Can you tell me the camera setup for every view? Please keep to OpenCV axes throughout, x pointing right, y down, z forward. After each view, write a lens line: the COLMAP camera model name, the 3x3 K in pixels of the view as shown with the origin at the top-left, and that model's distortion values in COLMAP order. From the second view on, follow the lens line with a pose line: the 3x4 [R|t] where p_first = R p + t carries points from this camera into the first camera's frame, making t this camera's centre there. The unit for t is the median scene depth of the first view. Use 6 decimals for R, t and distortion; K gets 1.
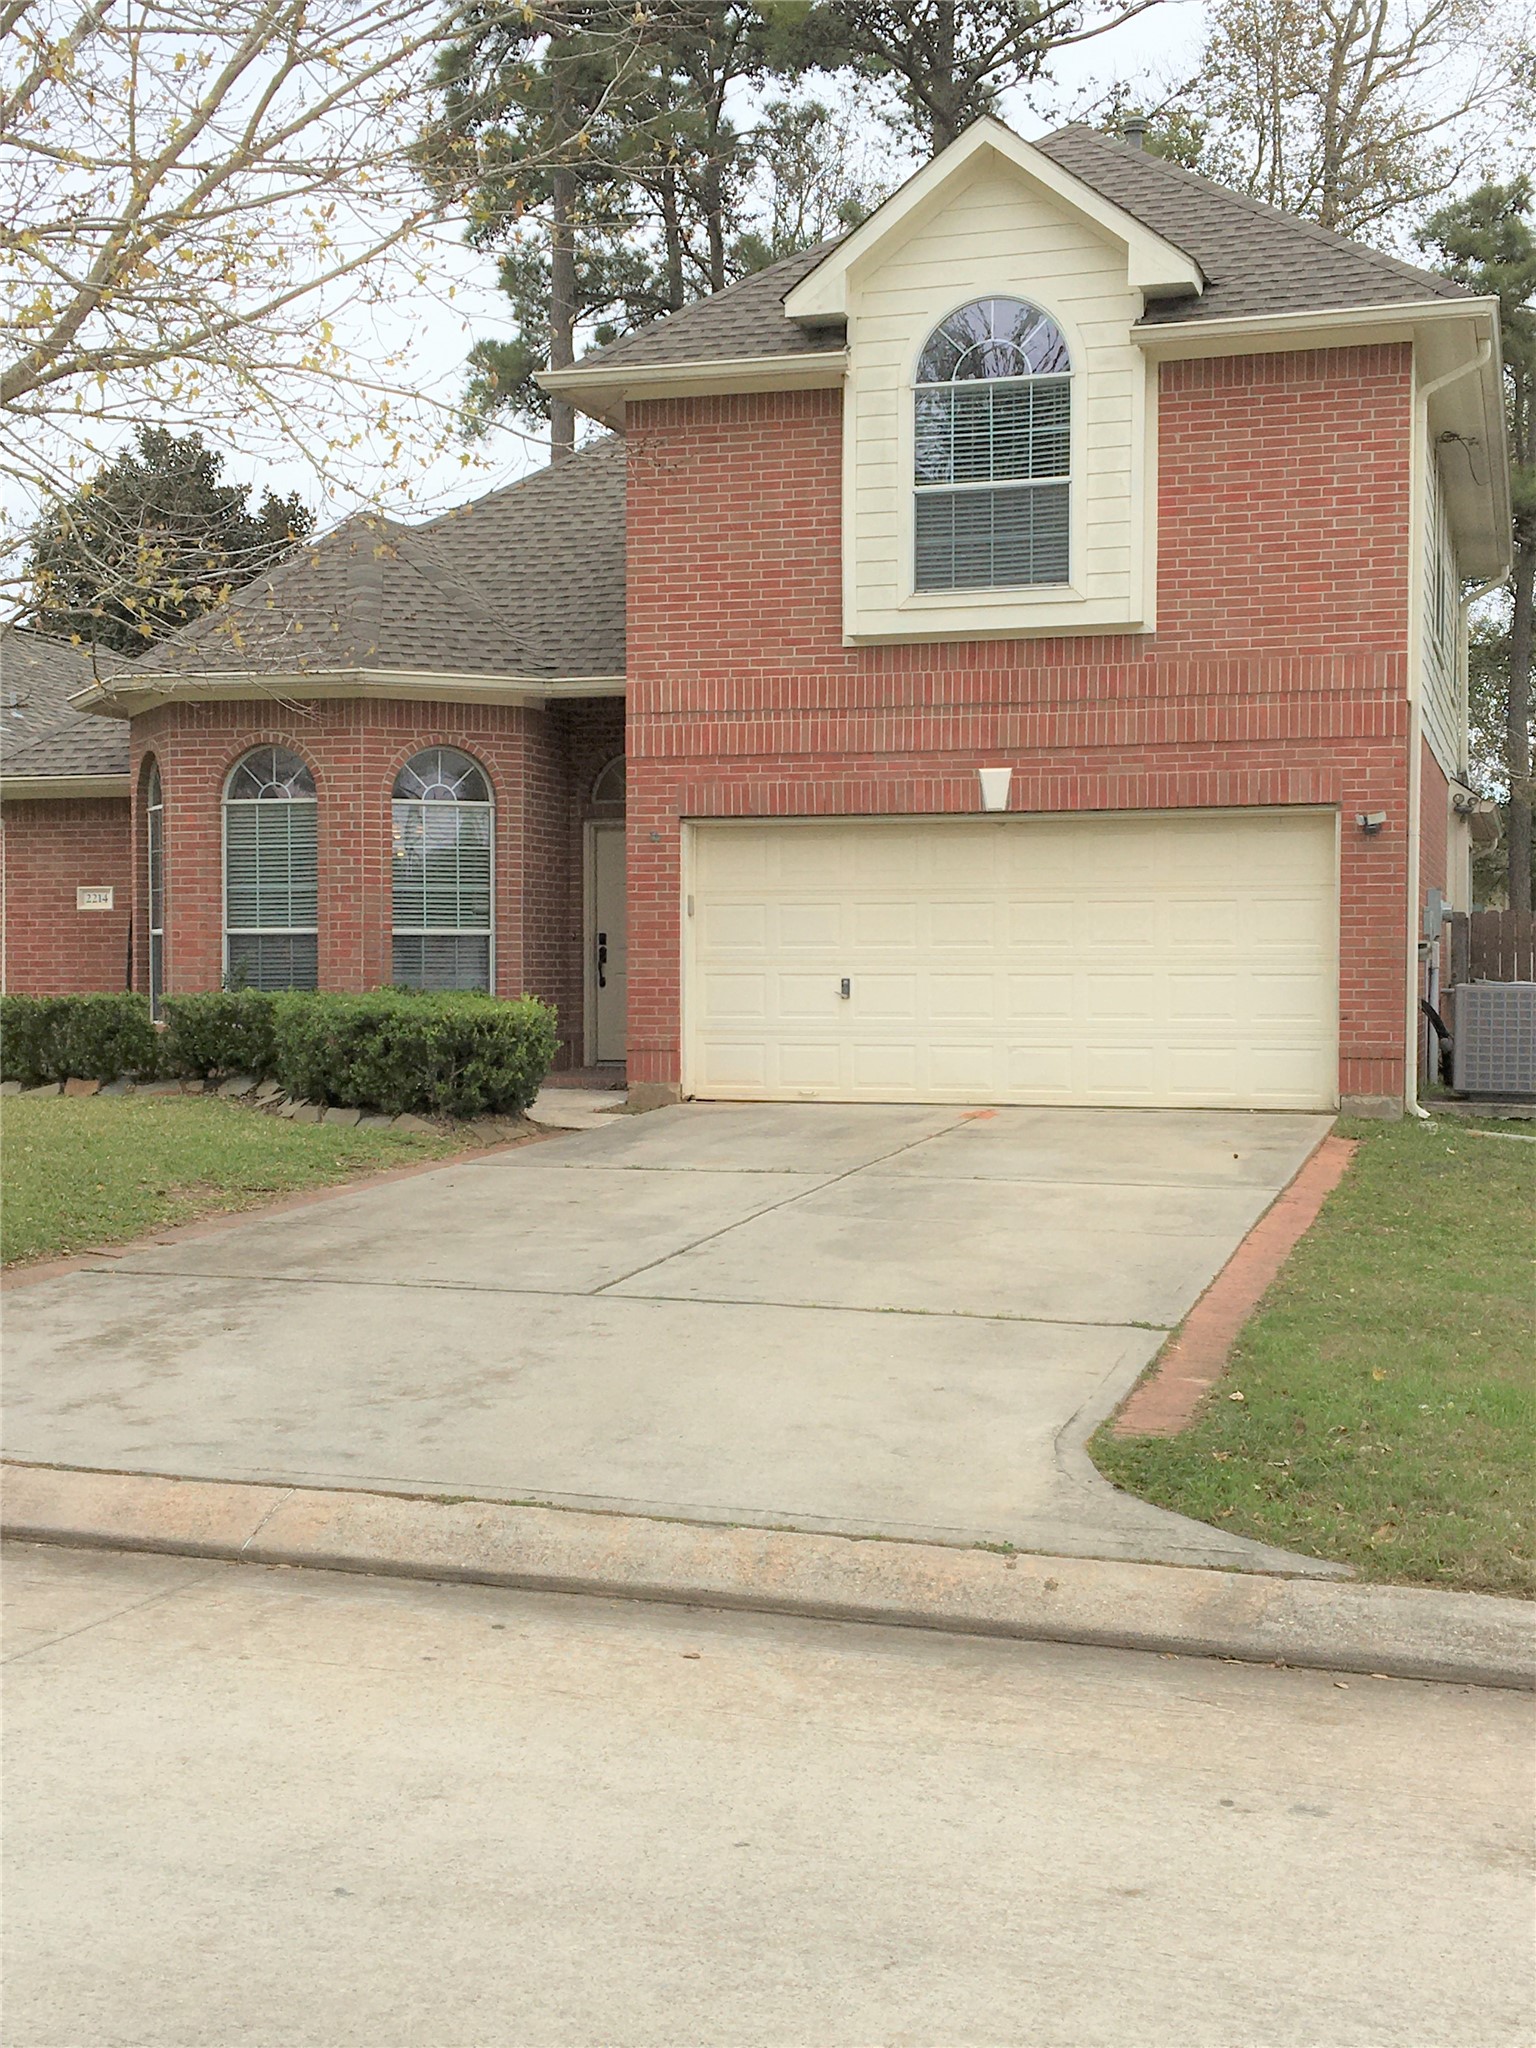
lens RADIAL K [[2477.4, 0, 765.6], [0, 2477.4, 1033.9], [0, 0, 1]] dist [0.081351, 0.000000]
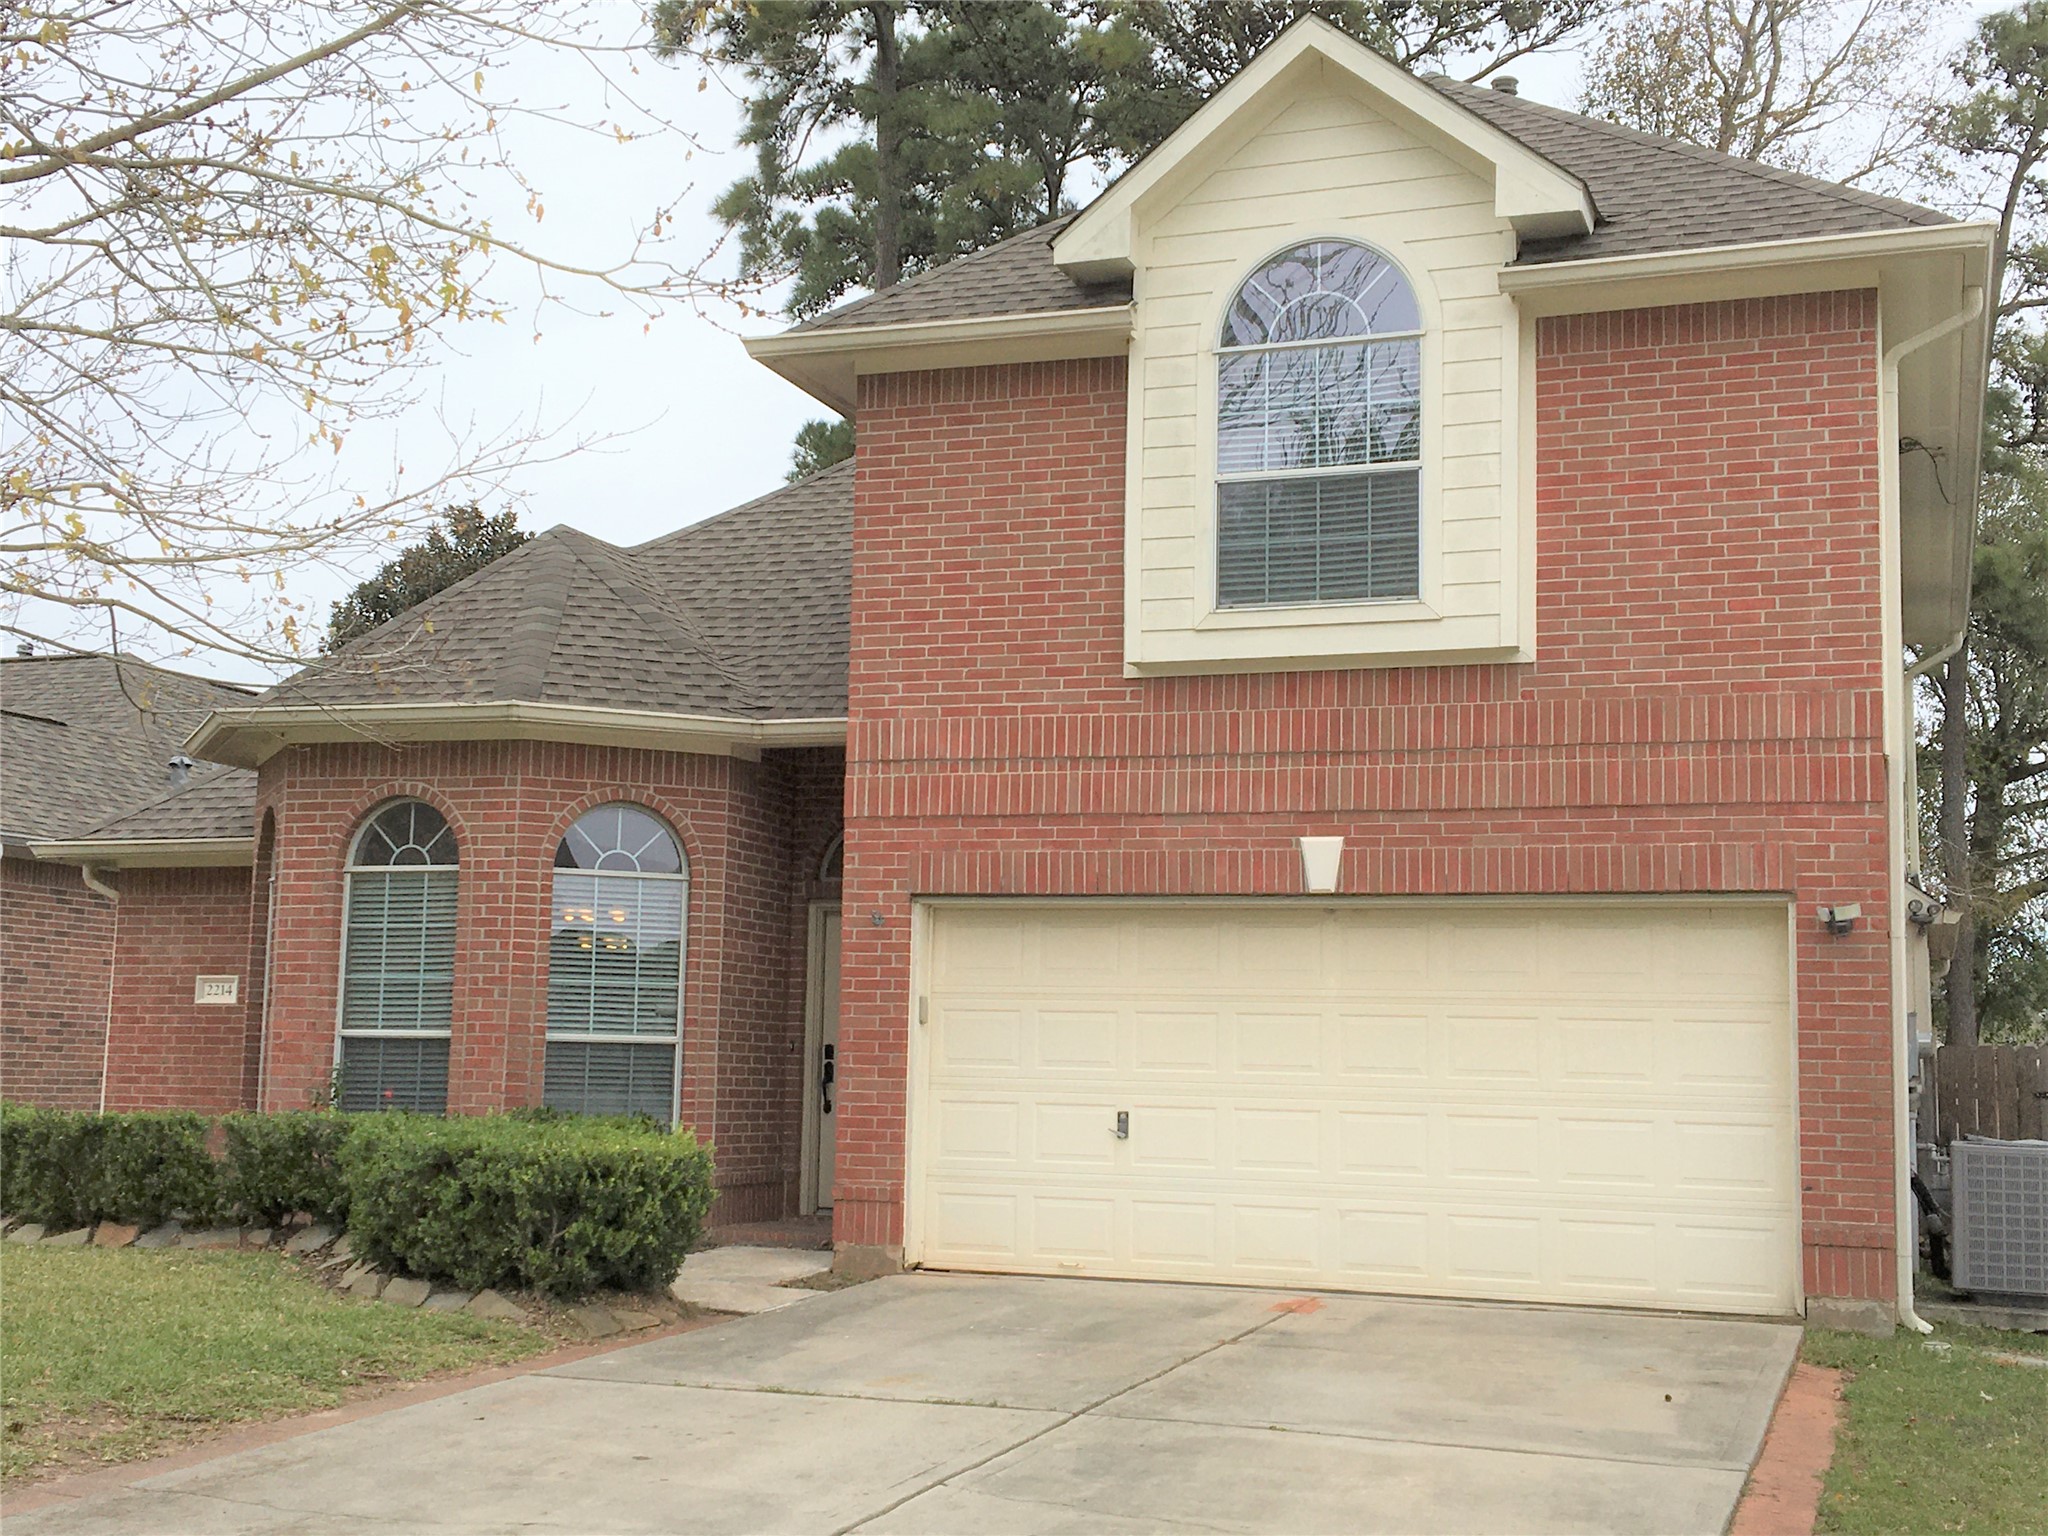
lens RADIAL K [[2477.4, 0, 970.4], [0, 2477.4, 785.1], [0, 0, 1]] dist [0.081351, 0.000000]
pose [[0.997647, 0.015701, -0.066738, 0.035653], [-0.025298, 0.989038, -0.145481, -0.009747], [0.063722, 0.146827, 0.987108, 0.242060]]
